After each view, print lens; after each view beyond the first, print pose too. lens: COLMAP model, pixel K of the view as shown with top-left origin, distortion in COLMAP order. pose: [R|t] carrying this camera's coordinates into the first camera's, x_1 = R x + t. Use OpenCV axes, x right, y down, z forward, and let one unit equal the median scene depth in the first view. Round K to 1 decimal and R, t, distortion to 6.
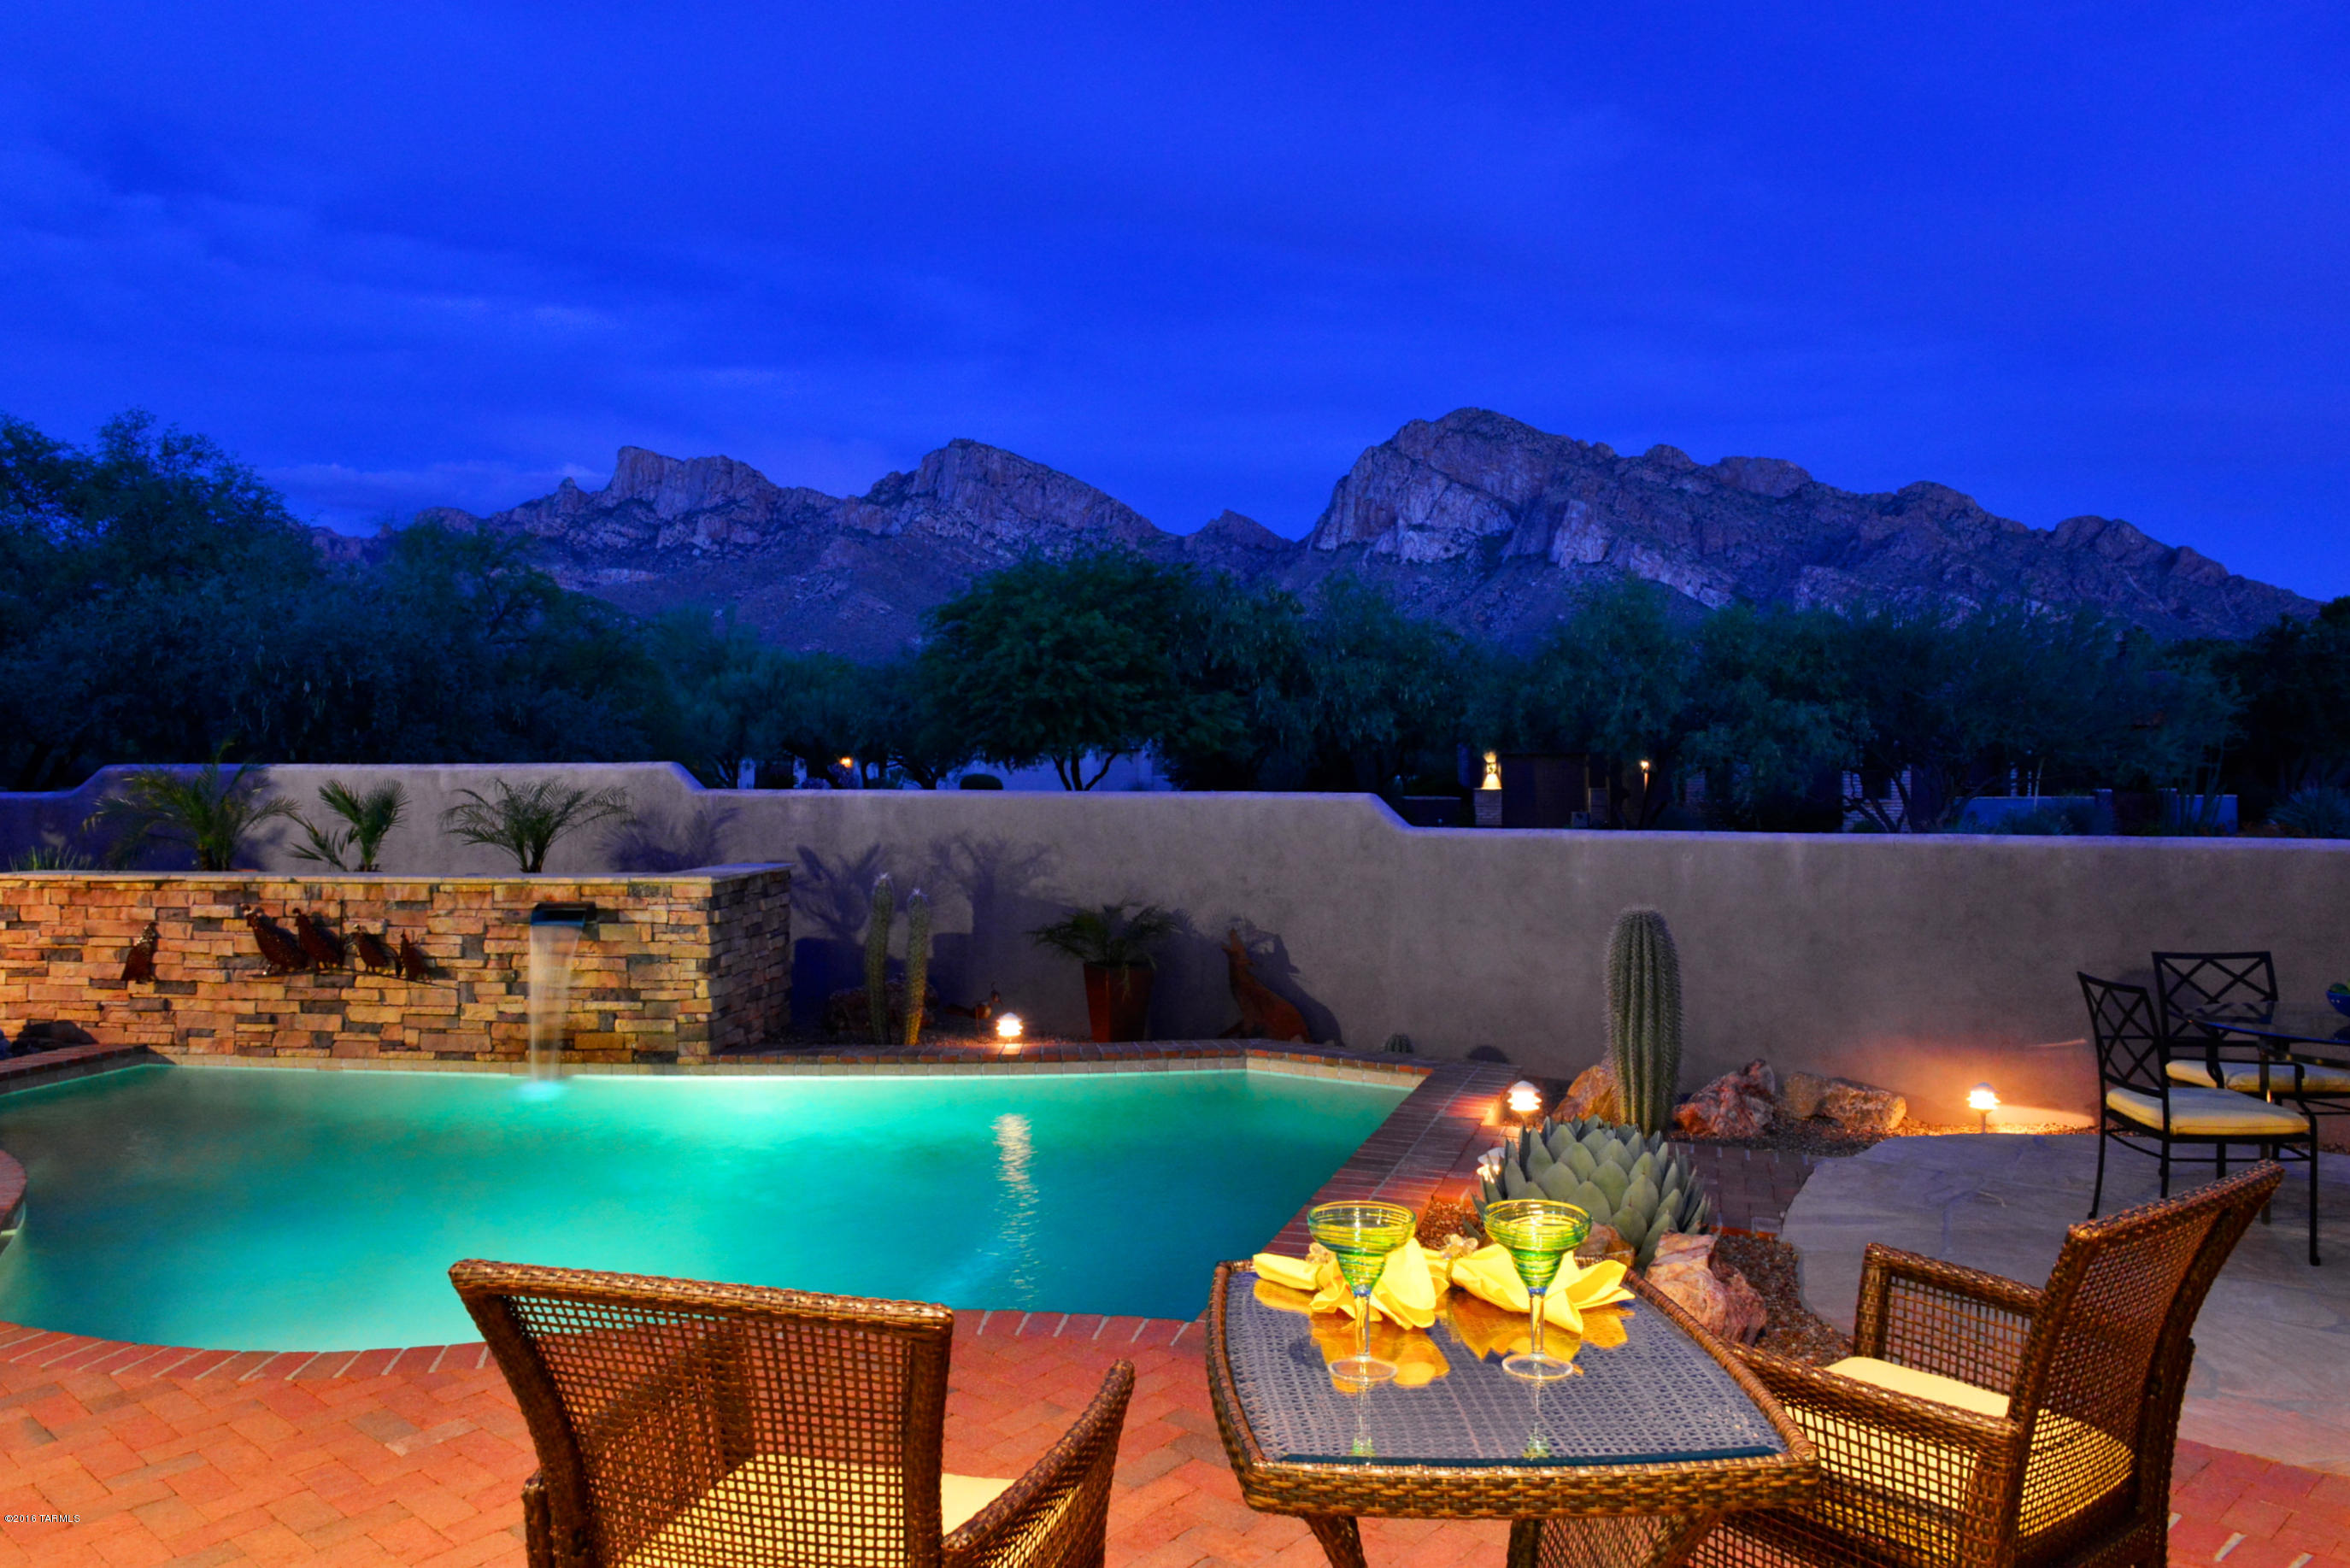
lens RADIAL K [[1618.1, 0, 1186.3], [0, 1618.1, 783.1], [0, 0, 1]] dist [-0.007376, -0.010985]
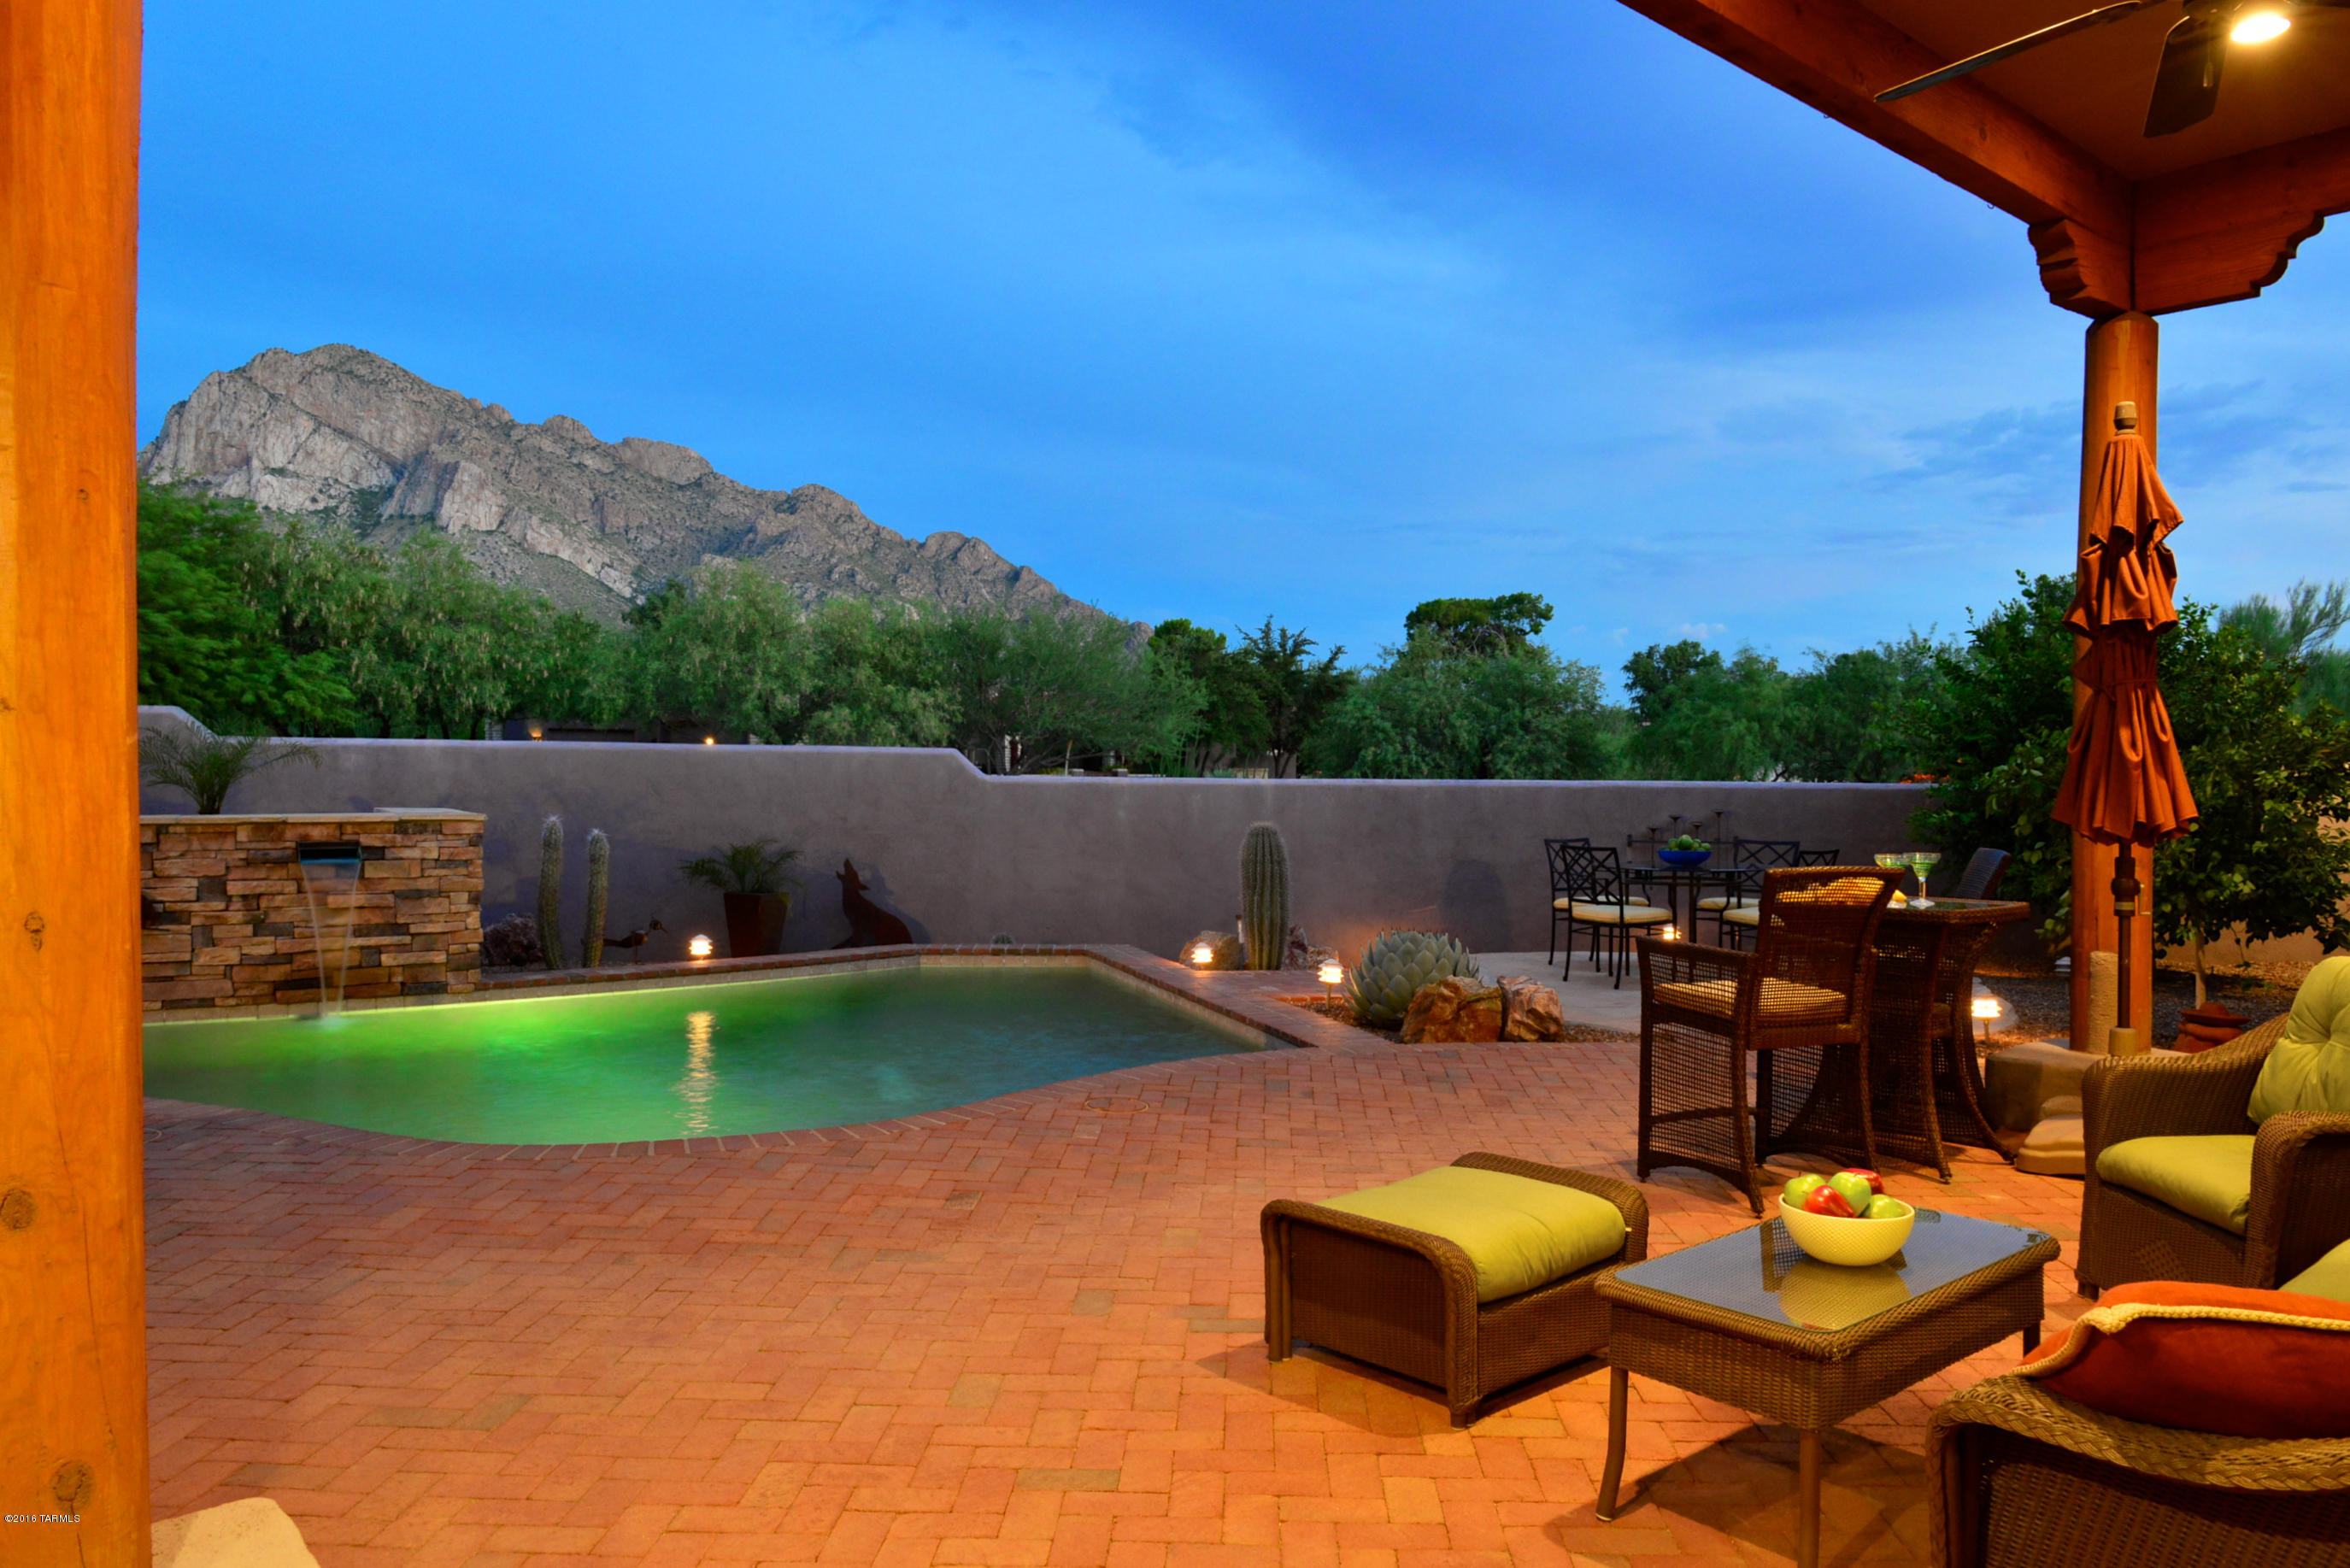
lens RADIAL K [[1624.8, 0, 1187.8], [0, 1624.8, 785.0], [0, 0, 1]] dist [-0.003214, -0.023004]
pose [[0.791358, 0.003284, 0.611344, -0.554497], [-0.010339, 0.999914, 0.008012, 0.024333], [-0.611265, -0.012661, 0.791325, -0.121541]]
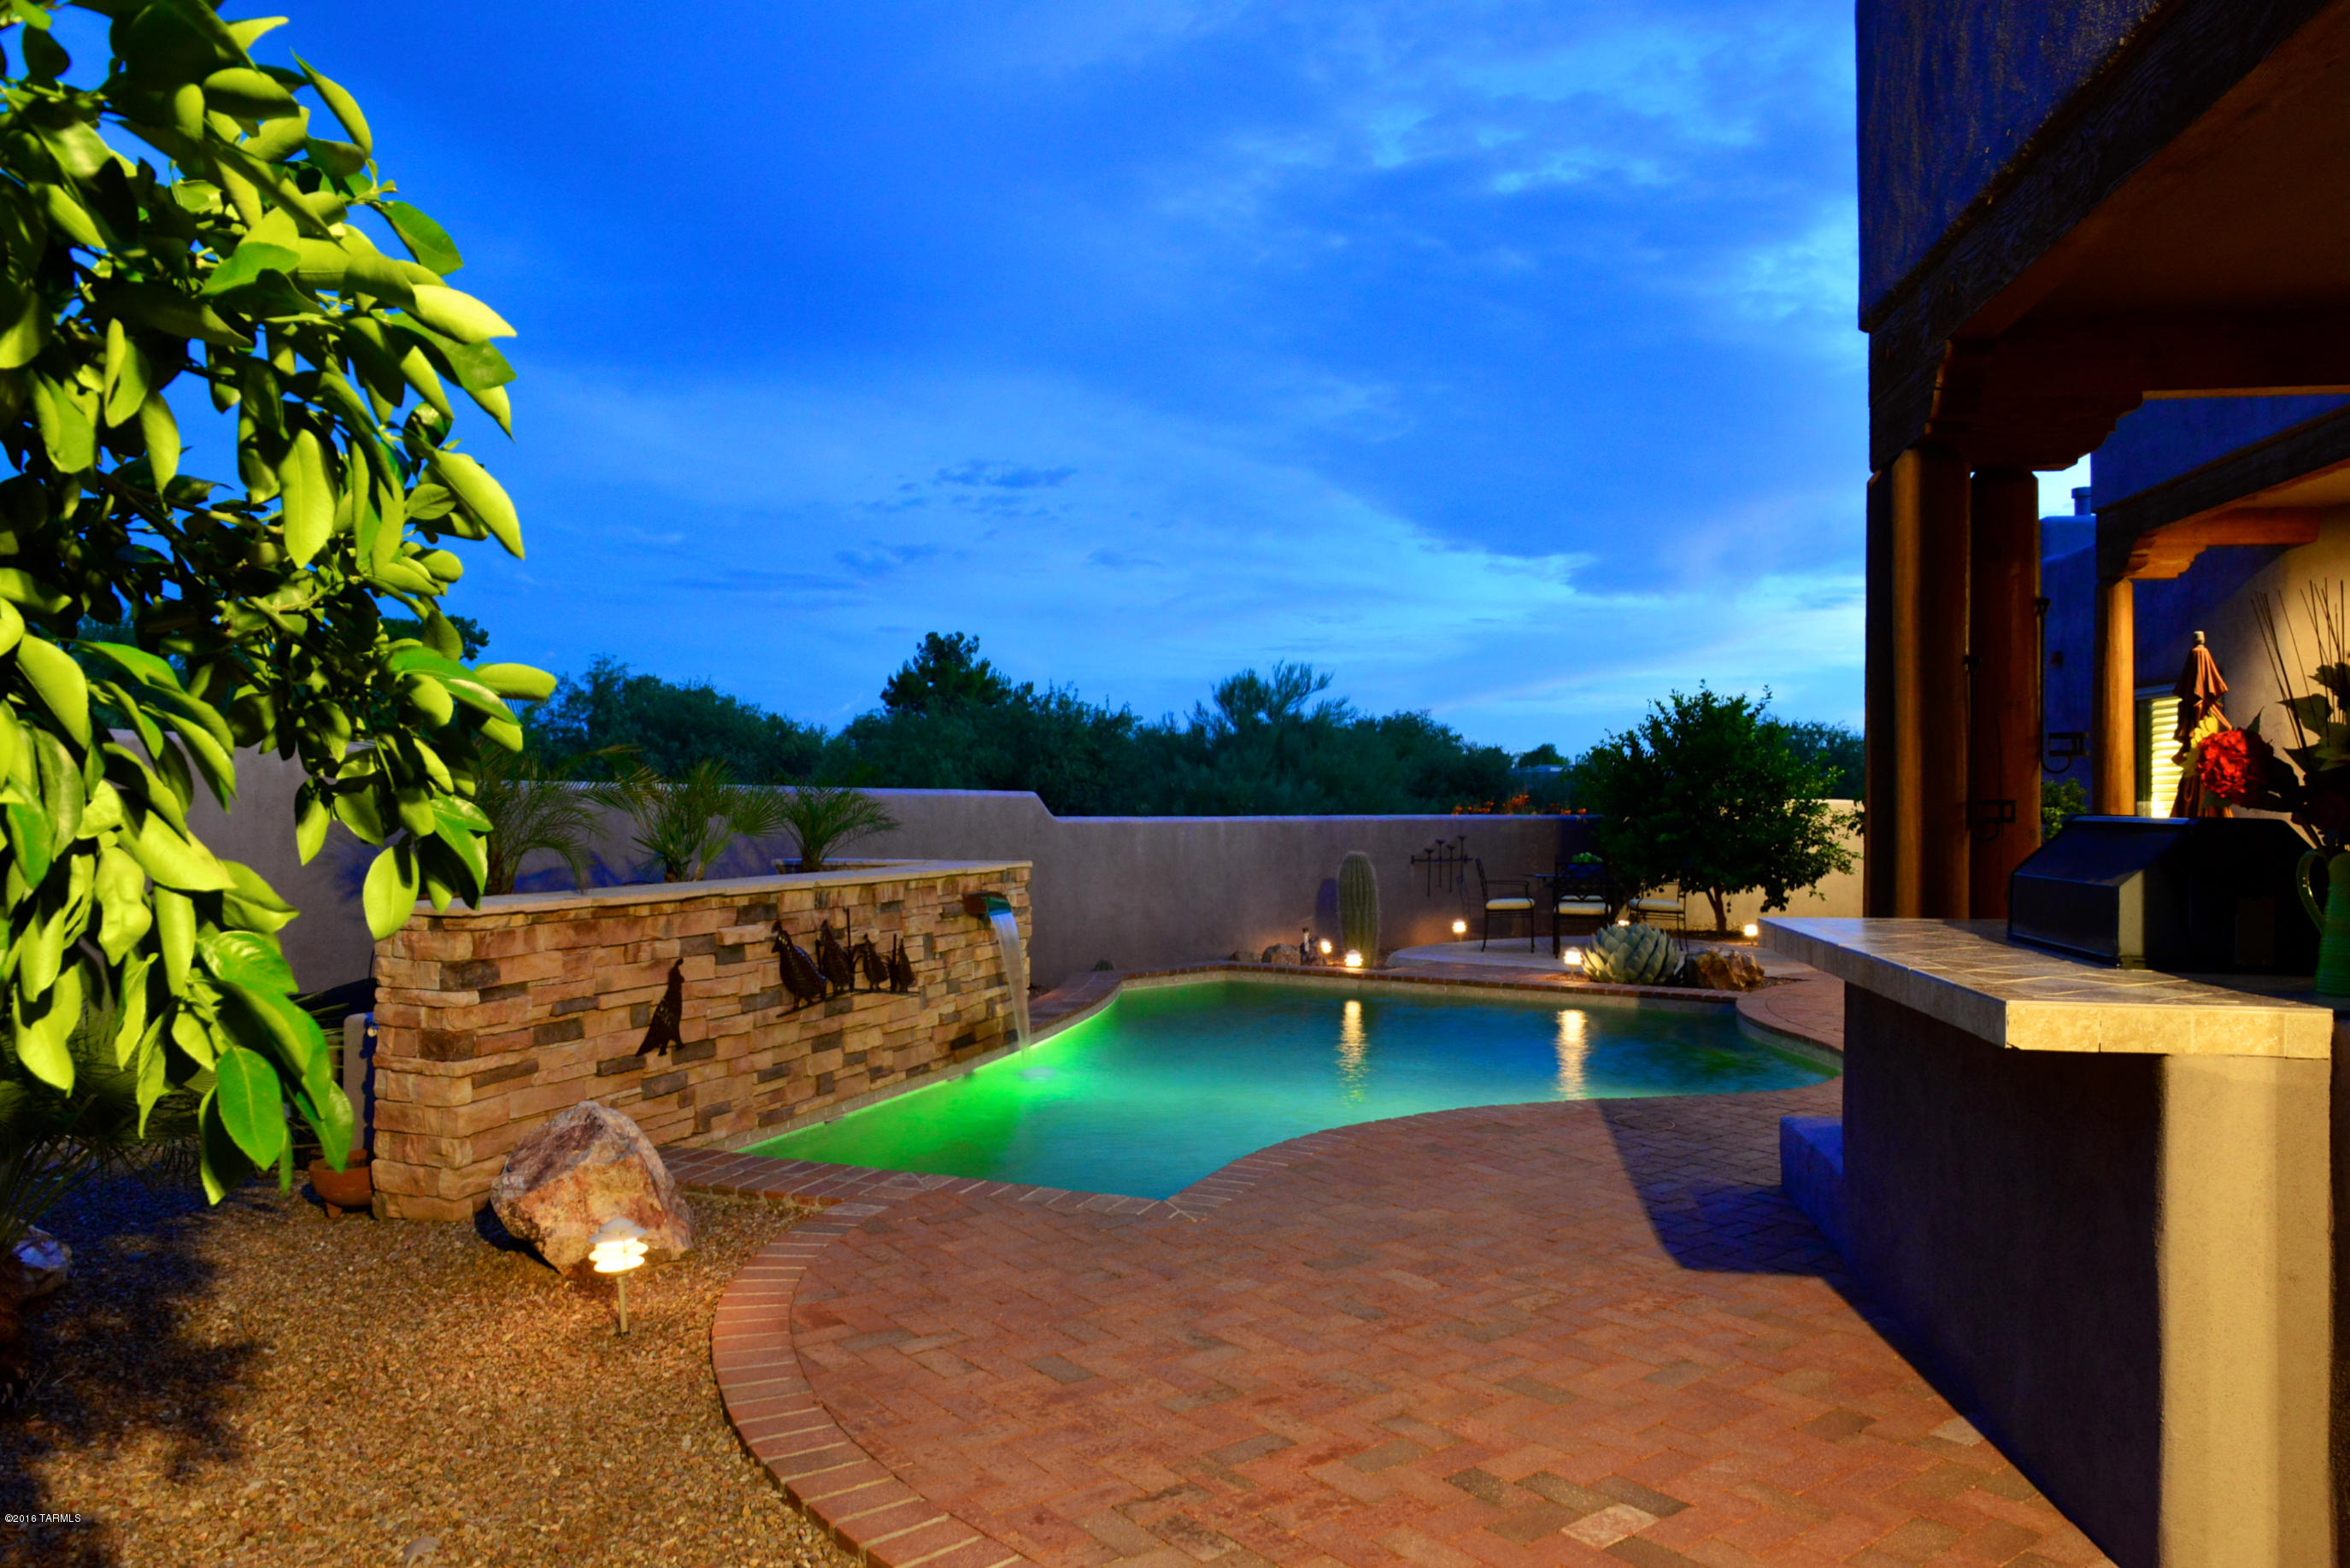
lens RADIAL K [[1605.9, 0, 1185.7], [0, 1605.9, 779.9], [0, 0, 1]] dist [-0.013659, -0.004394]
pose [[0.194304, 0.018921, 0.980759, -1.266896], [-0.002930, 0.999821, -0.018709, 0.022522], [-0.980937, 0.000761, 0.194325, 0.659248]]
